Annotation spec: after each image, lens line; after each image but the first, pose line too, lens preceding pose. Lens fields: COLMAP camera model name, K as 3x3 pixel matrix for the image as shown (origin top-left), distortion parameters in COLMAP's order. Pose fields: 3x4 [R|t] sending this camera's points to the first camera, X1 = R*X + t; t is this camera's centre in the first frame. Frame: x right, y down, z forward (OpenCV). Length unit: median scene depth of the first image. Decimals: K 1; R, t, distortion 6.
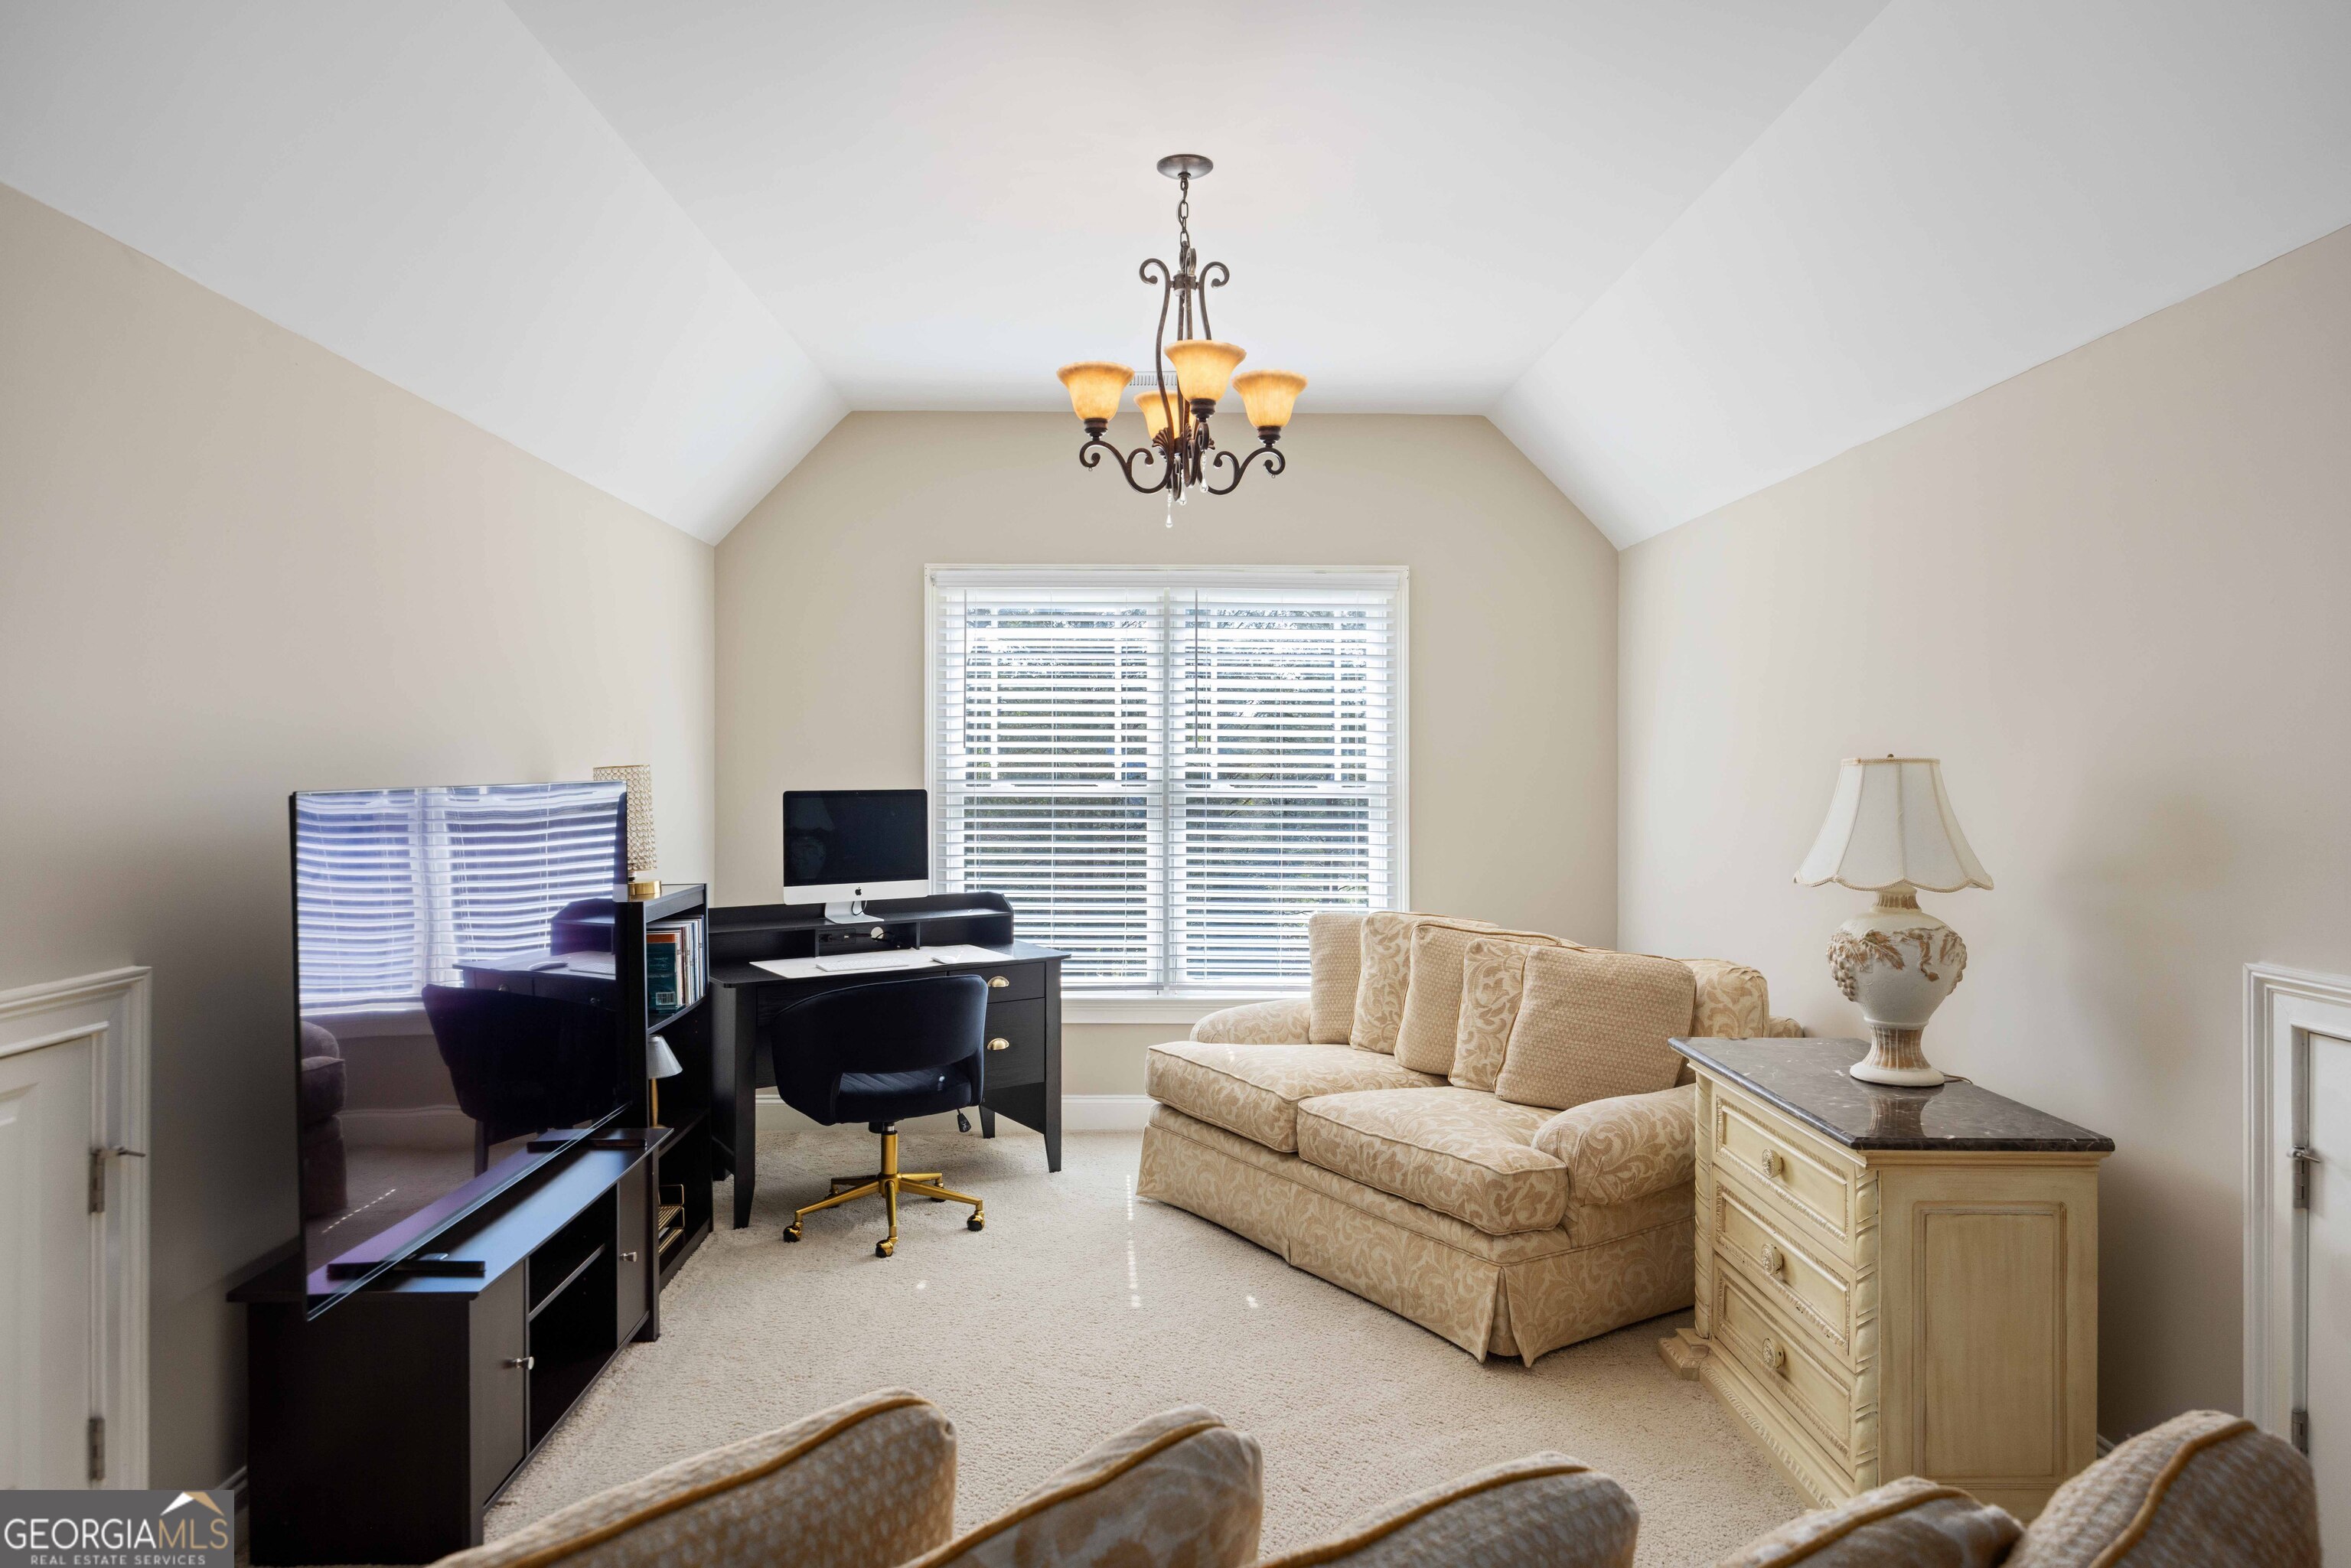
lens RADIAL K [[1450.5, 0, 1183.3], [0, 1450.5, 773.4], [0, 0, 1]] dist [0.000134, -0.001911]
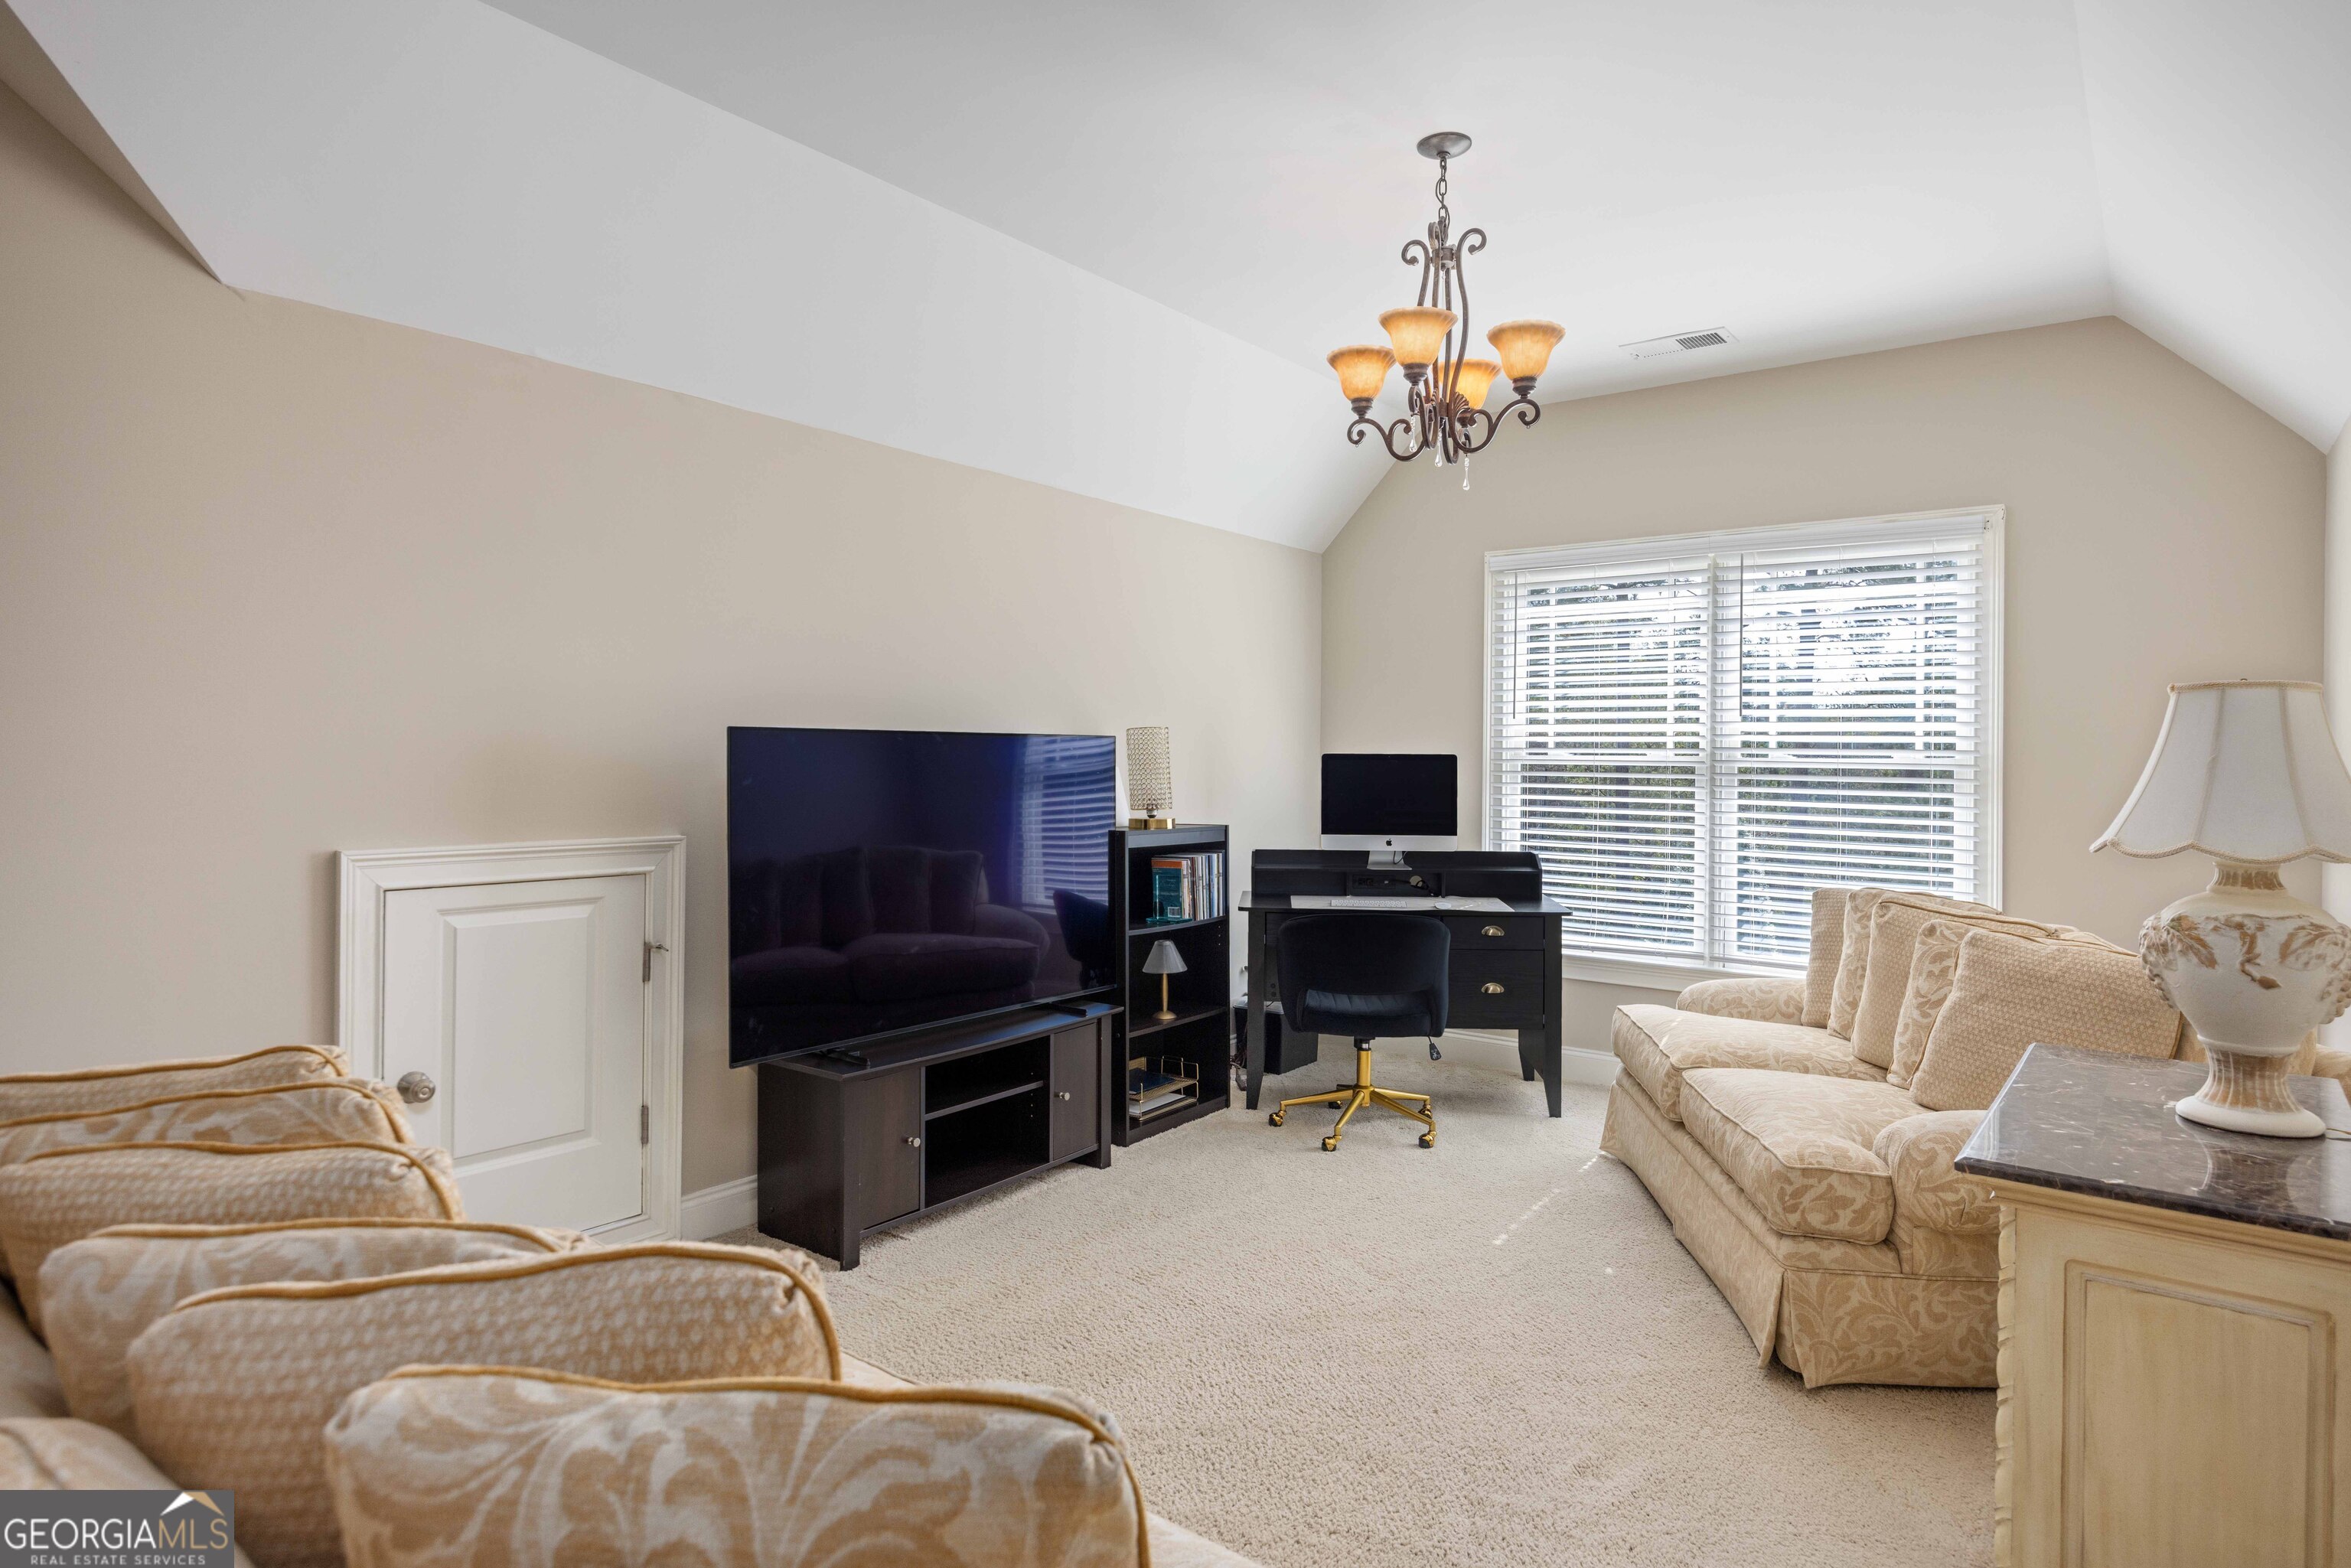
lens RADIAL K [[1301.5, 0, 1190.4], [0, 1301.5, 765.5], [0, 0, 1]] dist [-0.001029, -0.001545]
pose [[0.787908, 0.008843, -0.615730, 0.358855], [-0.010554, 0.999944, 0.000856, 0.027051], [0.615703, 0.005824, 0.787957, 0.116806]]
